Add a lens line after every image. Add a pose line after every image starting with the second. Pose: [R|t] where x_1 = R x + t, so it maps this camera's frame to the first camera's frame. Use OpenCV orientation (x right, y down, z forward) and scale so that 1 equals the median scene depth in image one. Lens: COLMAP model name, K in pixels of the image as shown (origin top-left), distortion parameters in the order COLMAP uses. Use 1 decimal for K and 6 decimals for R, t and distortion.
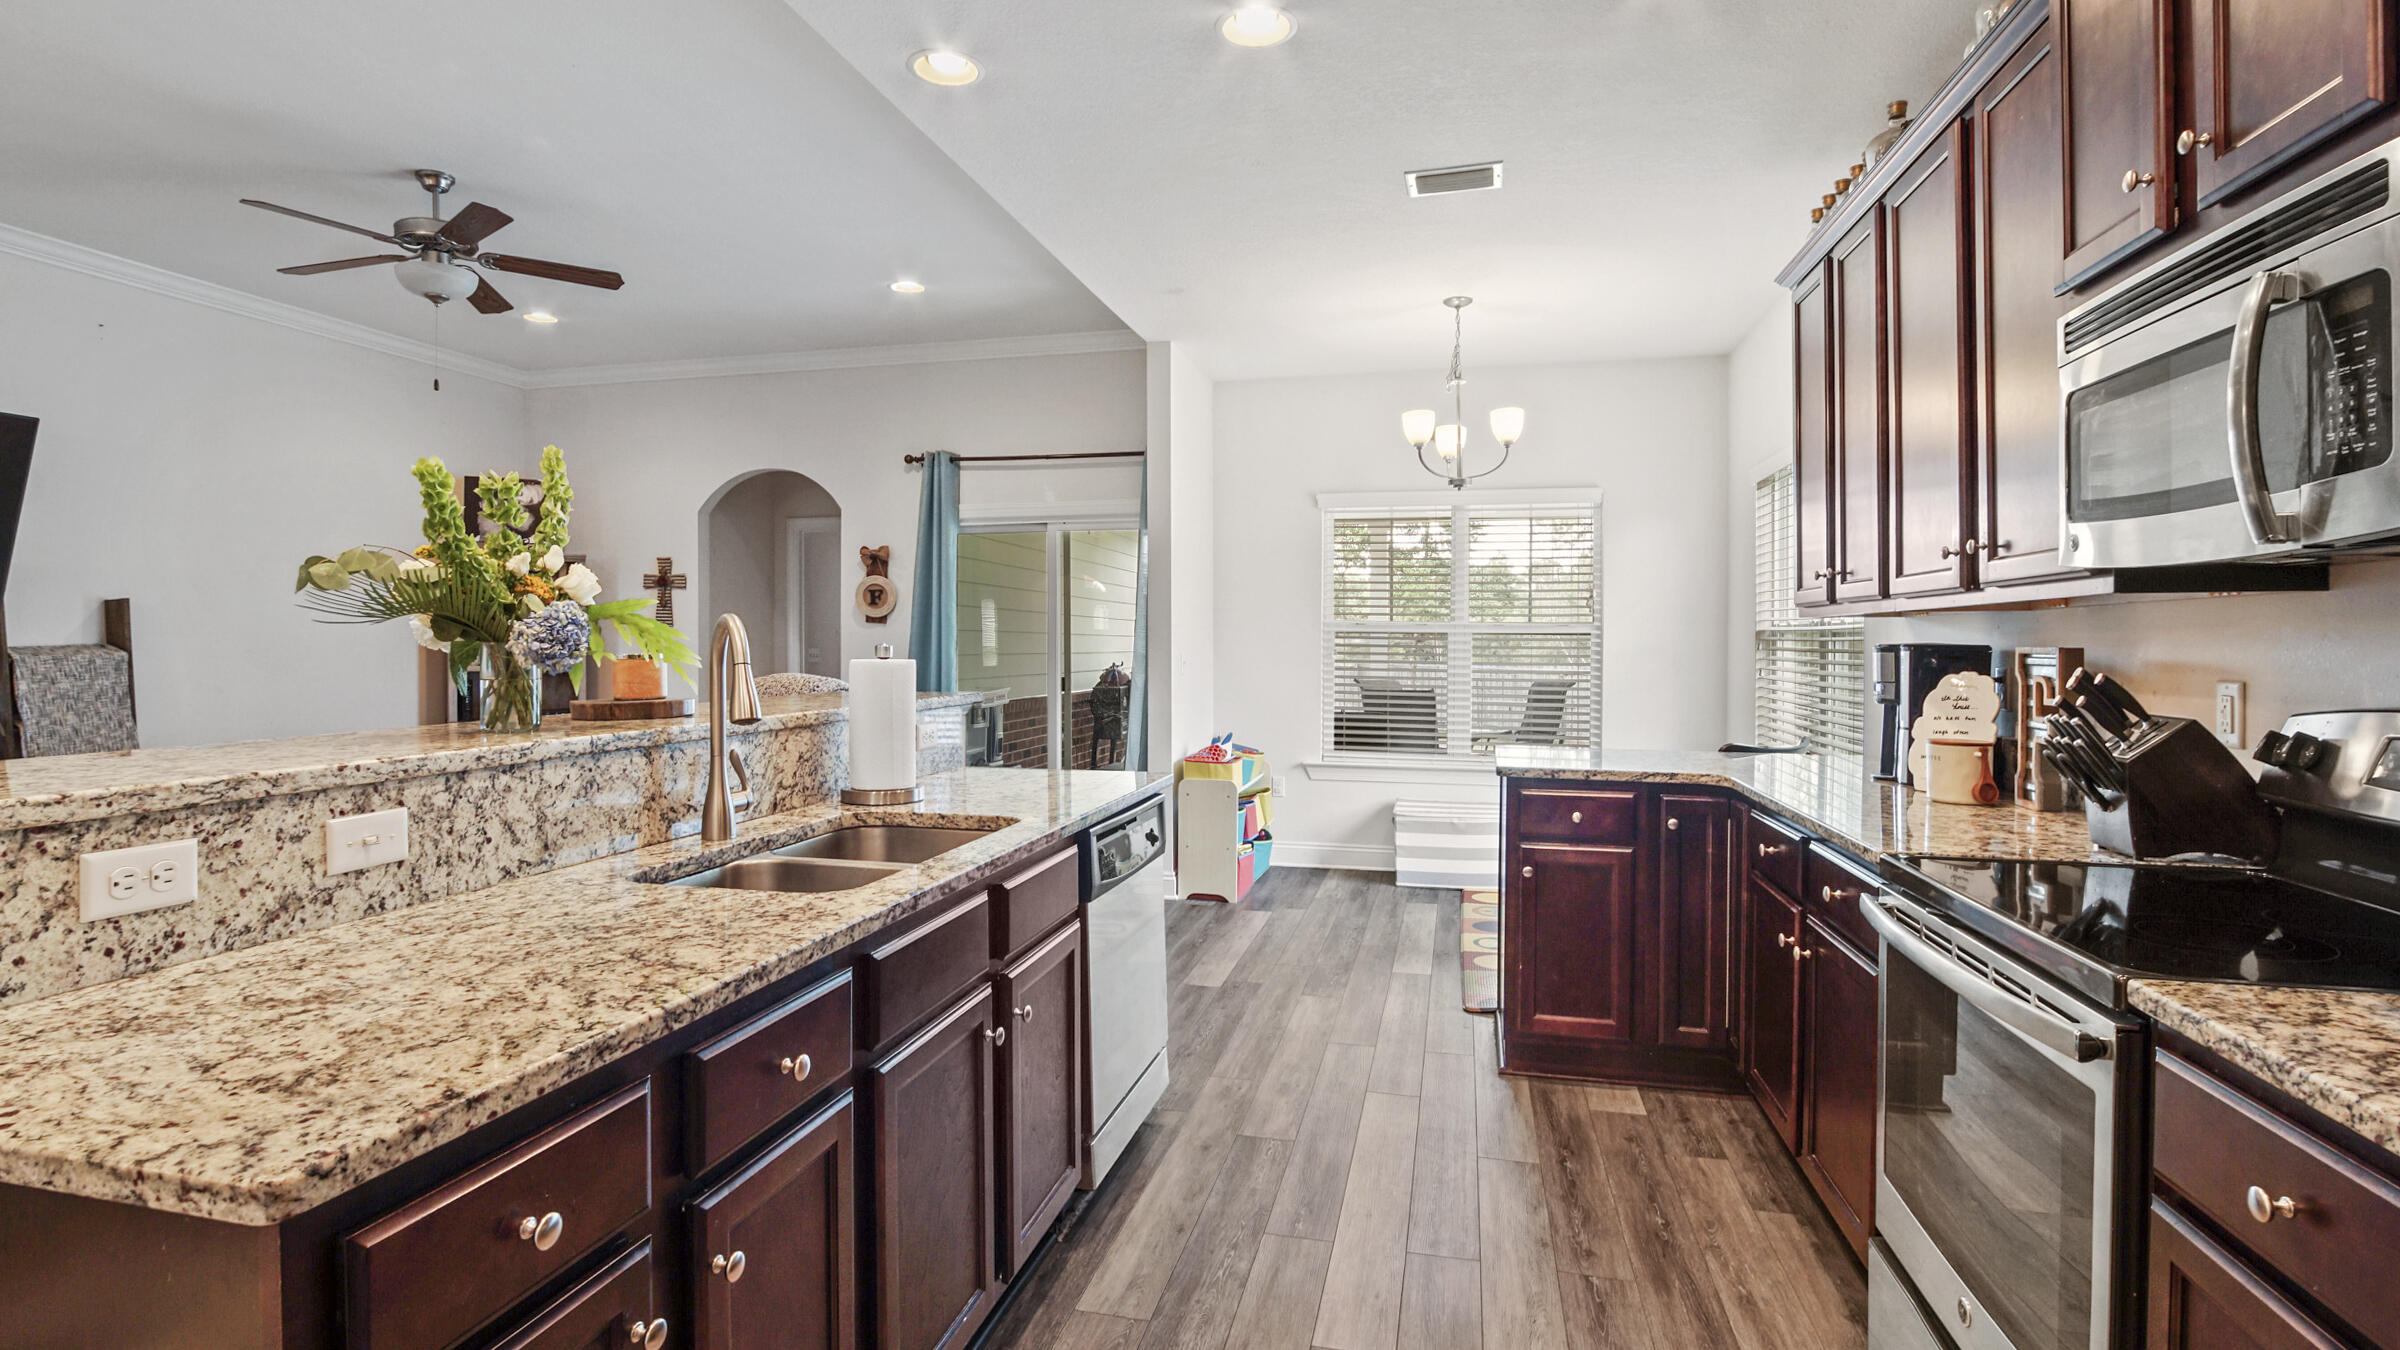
lens RADIAL K [[1137.4, 0, 1177.7], [0, 1137.4, 640.9], [0, 0, 1]] dist [-0.020935, 0.000821]
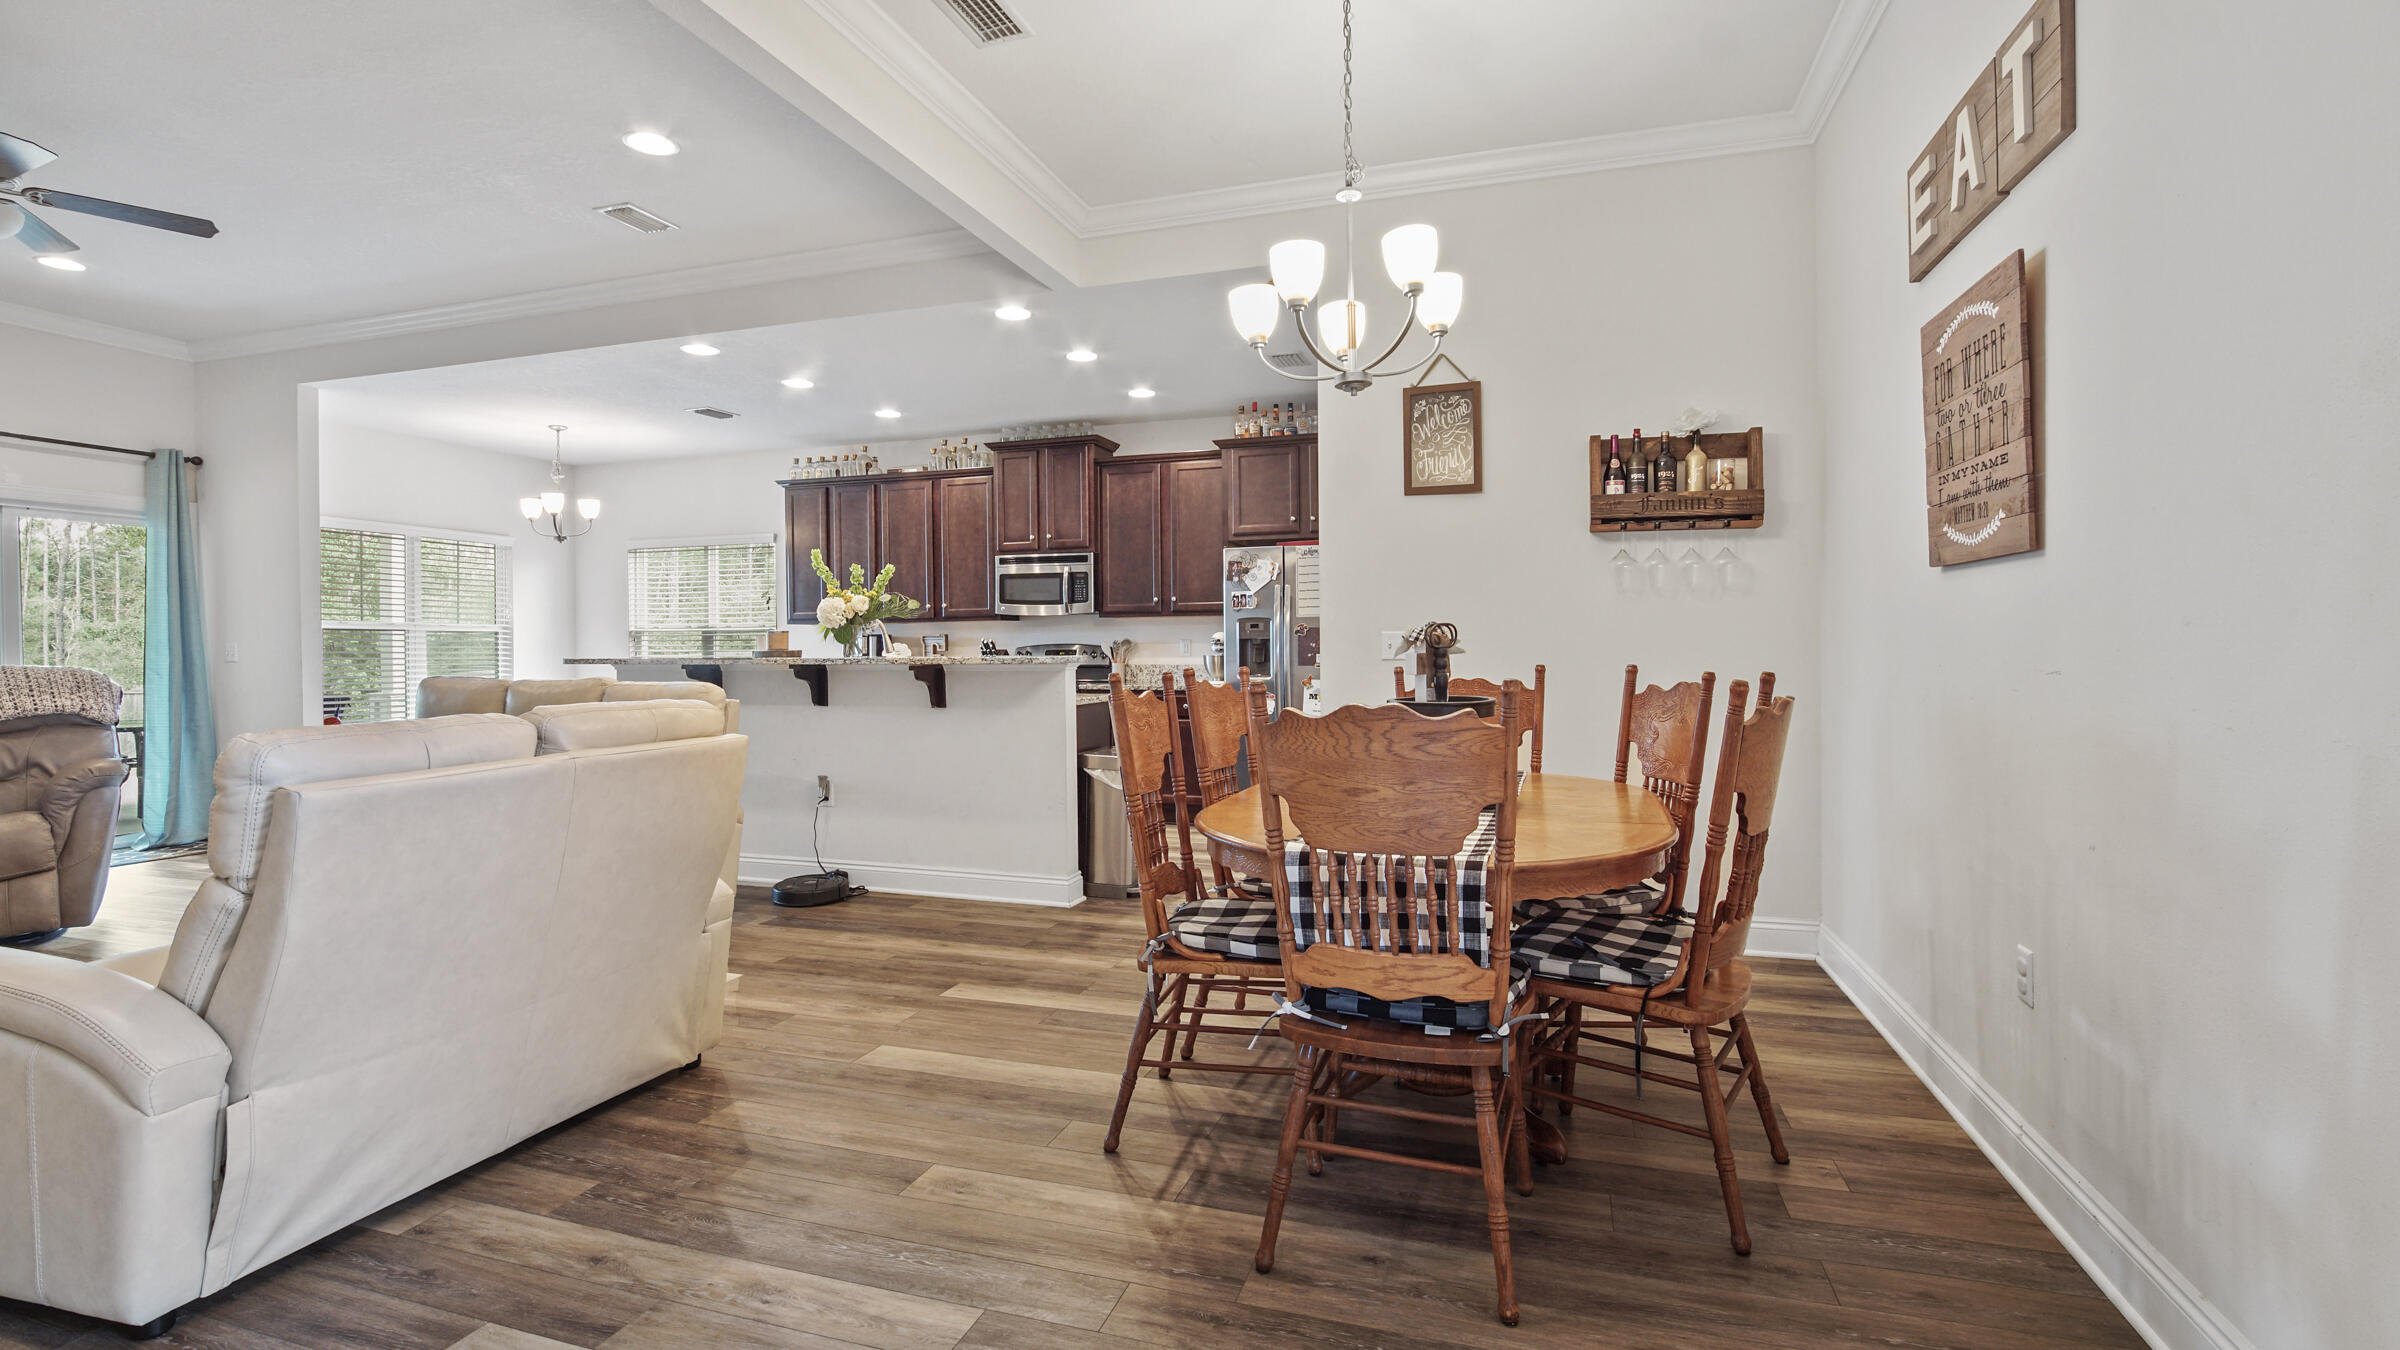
lens RADIAL K [[1085.5, 0, 1180.5], [0, 1085.5, 658.8], [0, 0, 1]] dist [-0.020124, 0.001561]
pose [[0.075953, -0.011107, 0.997050, -0.977803], [0.010049, 0.999896, 0.010374, 0.021452], [-0.997061, 0.009232, 0.076056, -0.010051]]
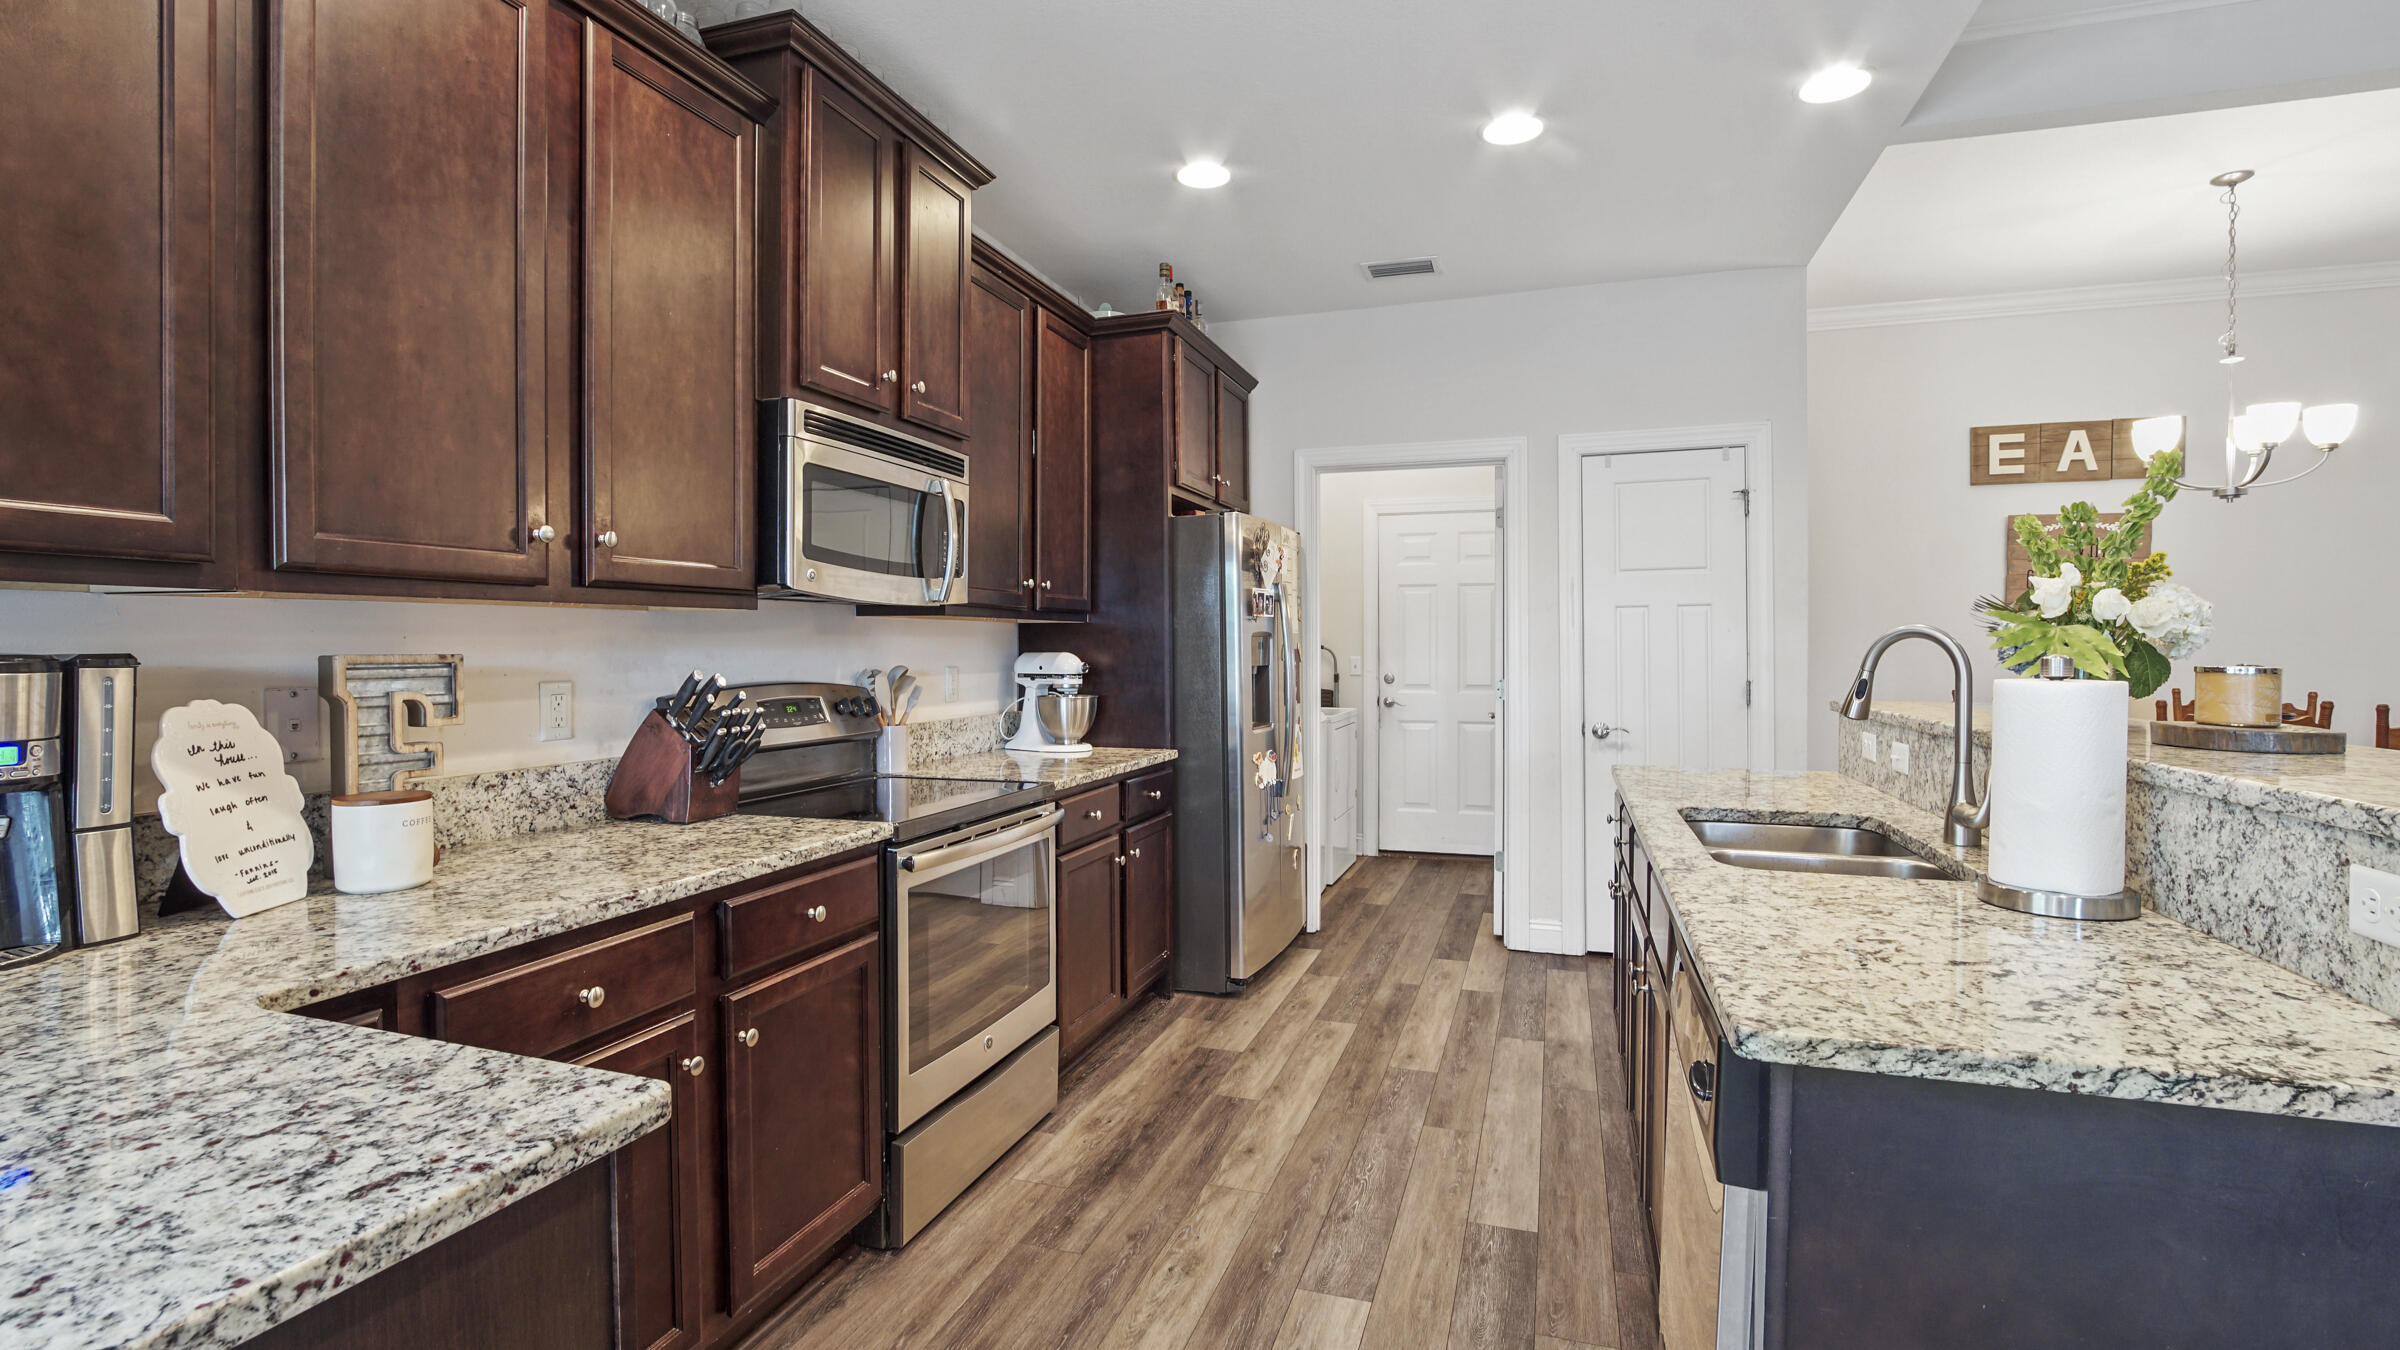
lens RADIAL K [[1085.5, 0, 1191.7], [0, 1085.5, 673.2], [0, 0, 1]] dist [-0.020124, 0.001561]
pose [[-0.996238, -0.002592, 0.086621, 0.066739], [-0.000239, 0.999631, 0.027162, -0.000145], [-0.086659, 0.027039, -0.995871, 0.654265]]
